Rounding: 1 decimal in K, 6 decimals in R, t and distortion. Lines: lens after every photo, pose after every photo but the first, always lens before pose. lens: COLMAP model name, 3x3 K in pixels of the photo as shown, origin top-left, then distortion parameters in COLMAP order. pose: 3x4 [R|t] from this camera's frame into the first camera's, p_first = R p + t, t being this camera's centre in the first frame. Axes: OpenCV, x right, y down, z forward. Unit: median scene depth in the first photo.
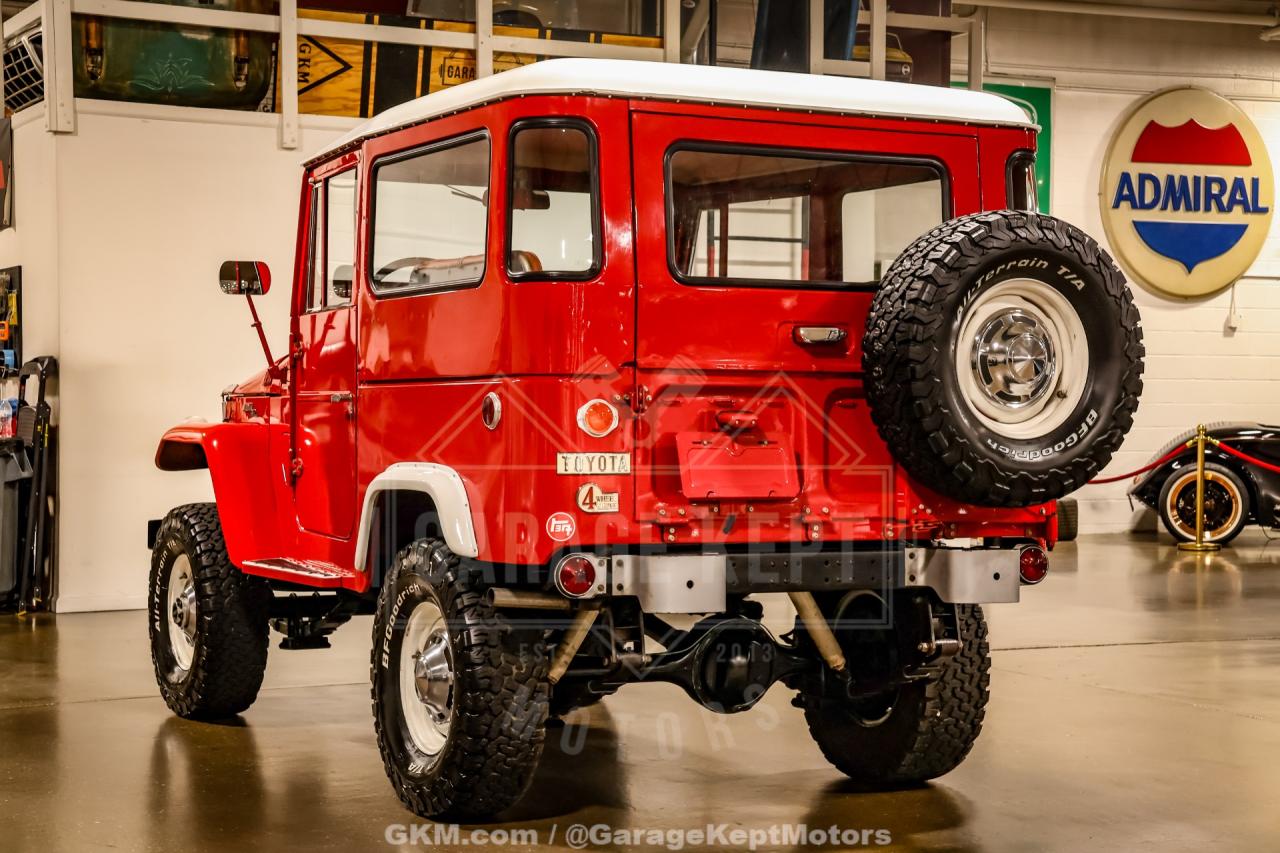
lens RADIAL K [[2420.0, 0, 641.9], [0, 2420.0, 426.0], [0, 0, 1]] dist [0.226911, 0.515834]
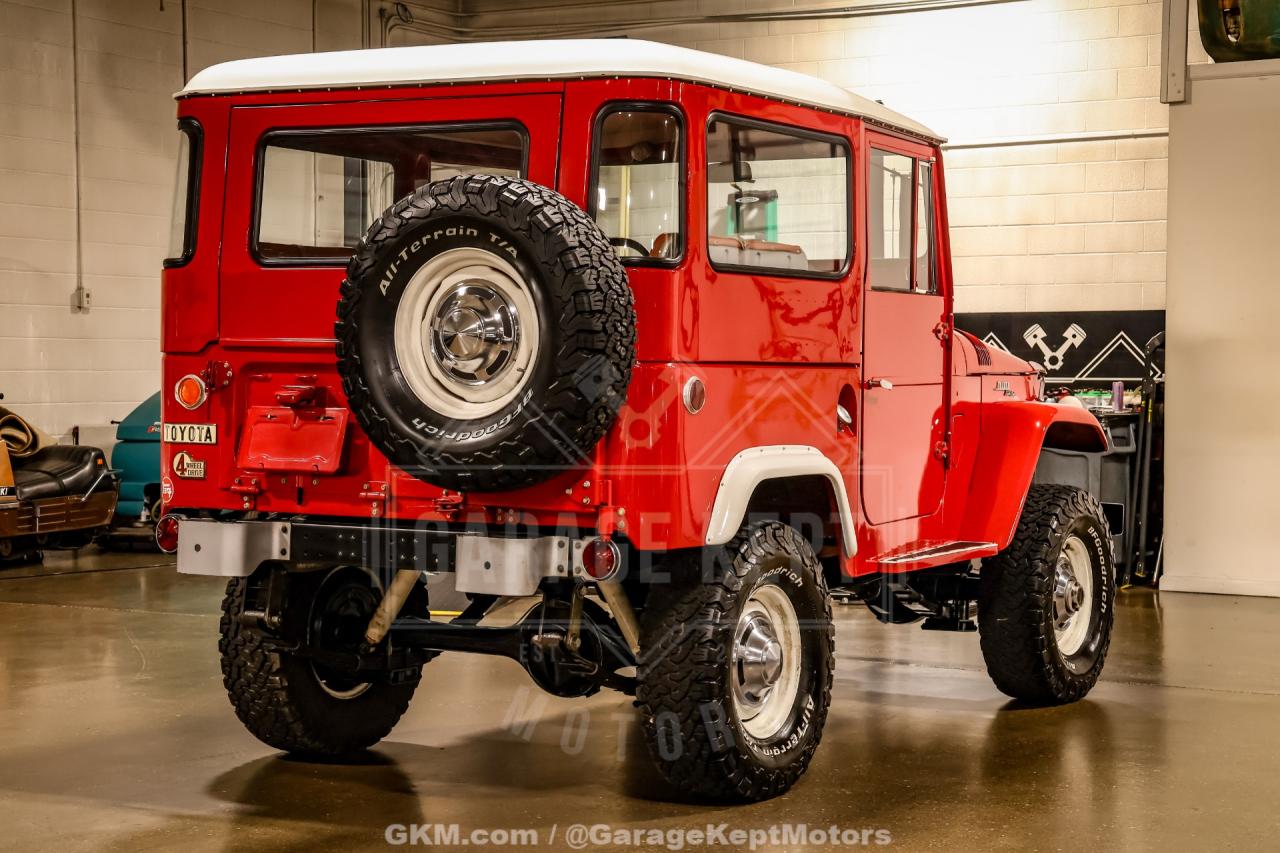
lens RADIAL K [[2465.5, 0, 633.9], [0, 2465.5, 418.1], [0, 0, 1]] dist [0.288232, -0.033308]
pose [[0.537635, 0.018093, -0.842984, 0.532305], [-0.010160, 0.999836, 0.014979, -0.005282], [0.843117, 0.000511, 0.537730, 0.289880]]
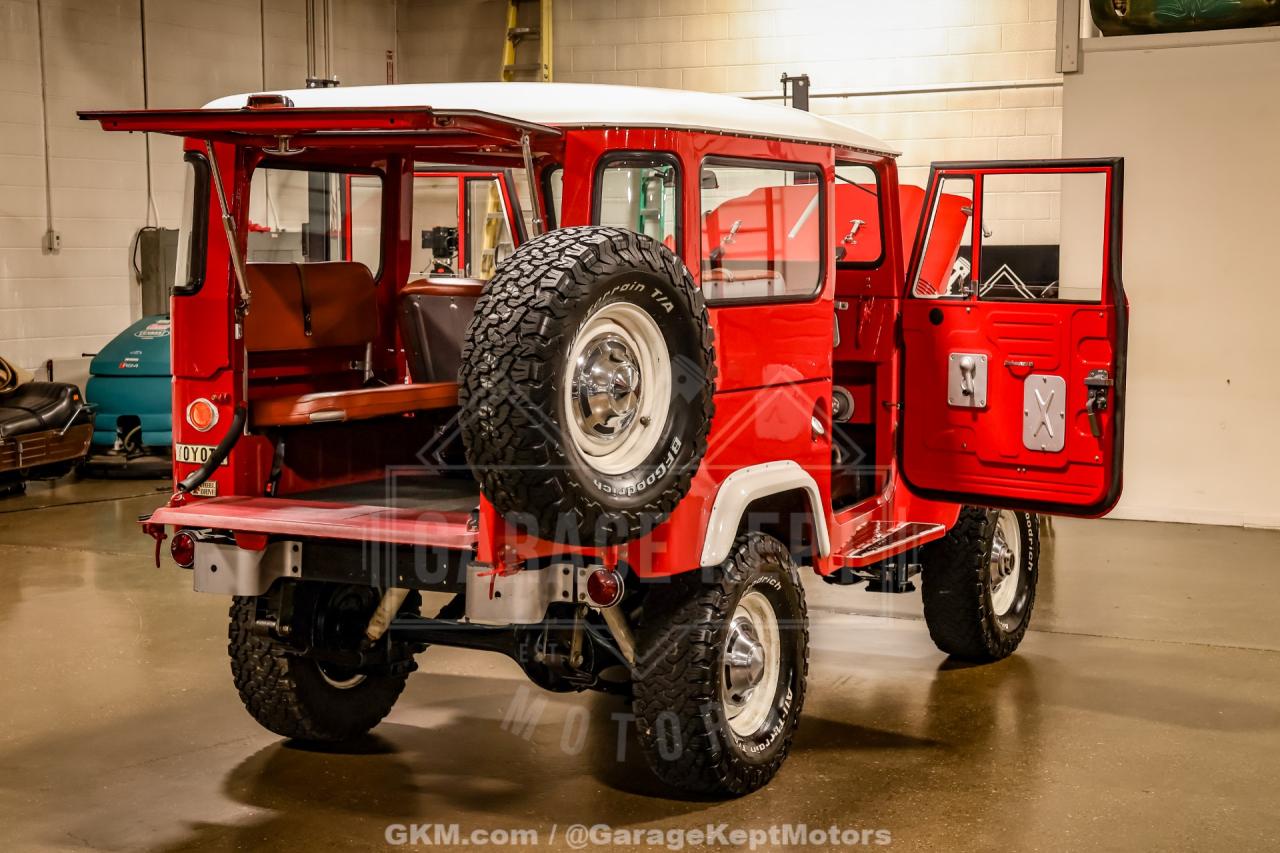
lens RADIAL K [[2196.9, 0, 639.0], [0, 2196.9, 424.0], [0, 0, 1]] dist [0.173795, 0.266550]
pose [[0.580125, 0.065846, -0.811862, 0.489357], [-0.005374, 0.997015, 0.077023, -0.041445], [0.814510, -0.040320, 0.578747, 0.288521]]
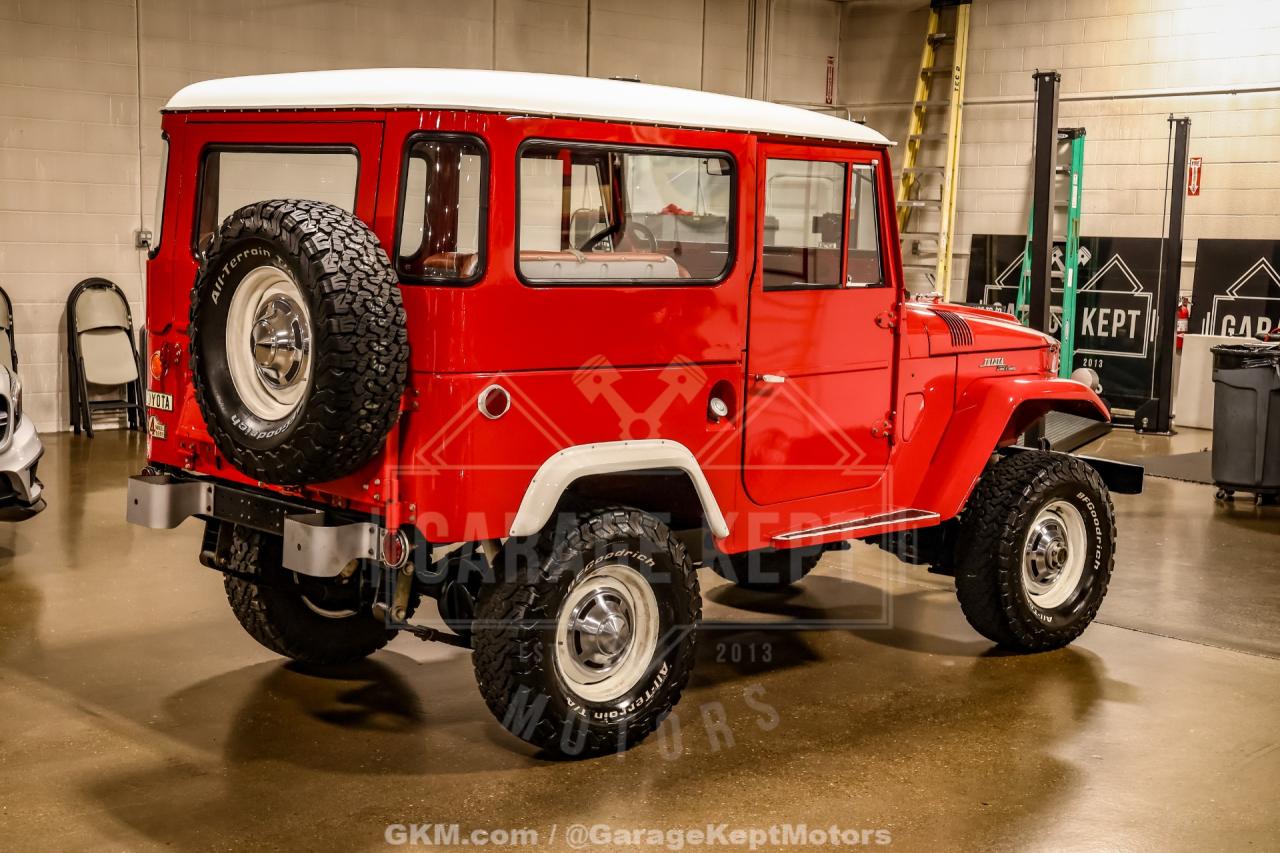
lens RADIAL K [[1859.7, 0, 615.7], [0, 1859.7, 425.8], [0, 0, 1]] dist [0.117331, 0.081511]
pose [[0.265366, 0.112098, -0.957609, 0.518551], [-0.032902, 0.993692, 0.107204, -0.044568], [0.963586, 0.003059, 0.267380, 0.496788]]
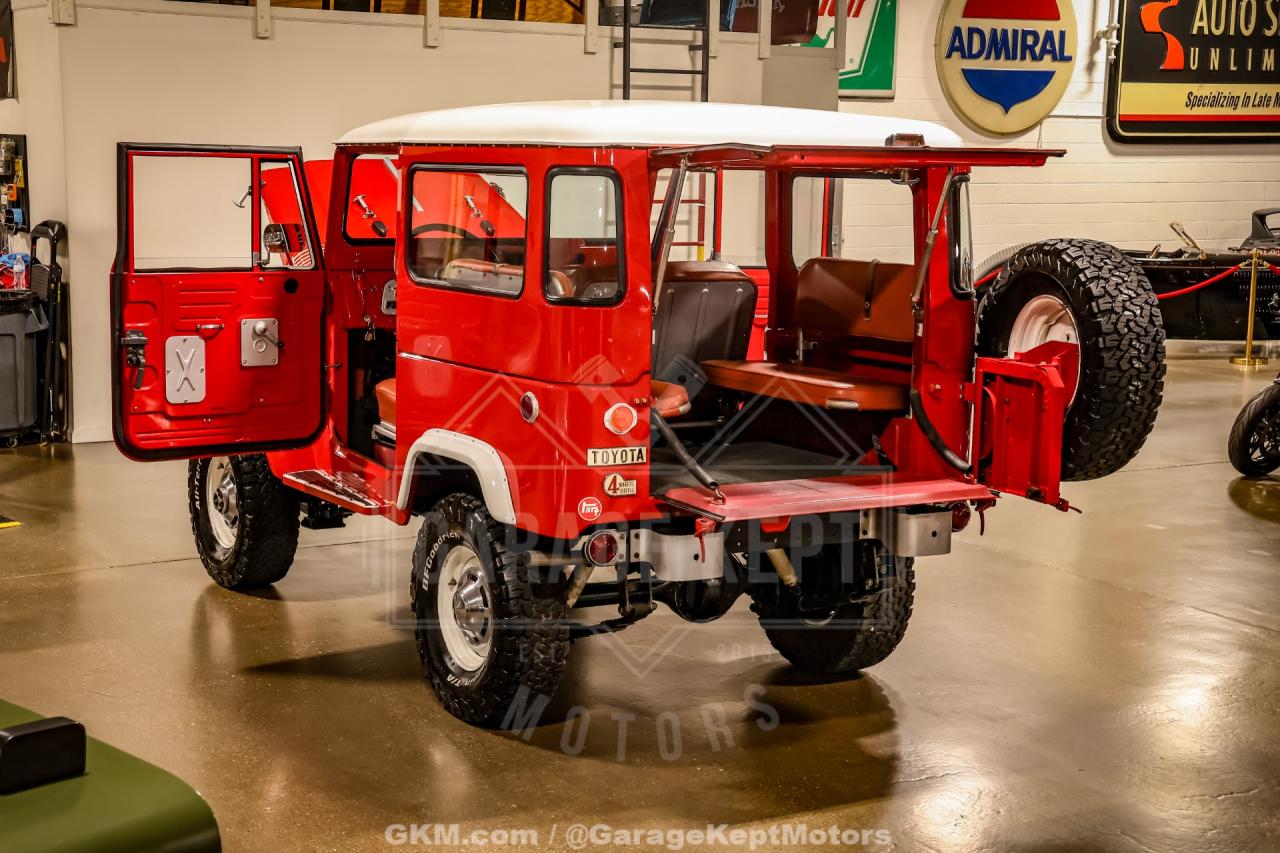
lens RADIAL K [[2081.2, 0, 640.0], [0, 2081.2, 426.5], [0, 0, 1]] dist [0.183169, 0.157690]
pose [[0.997072, 0.002152, 0.076443, -0.045147], [-0.012567, 0.990626, 0.136023, -0.072284], [-0.075434, -0.136586, 0.987752, -0.013846]]
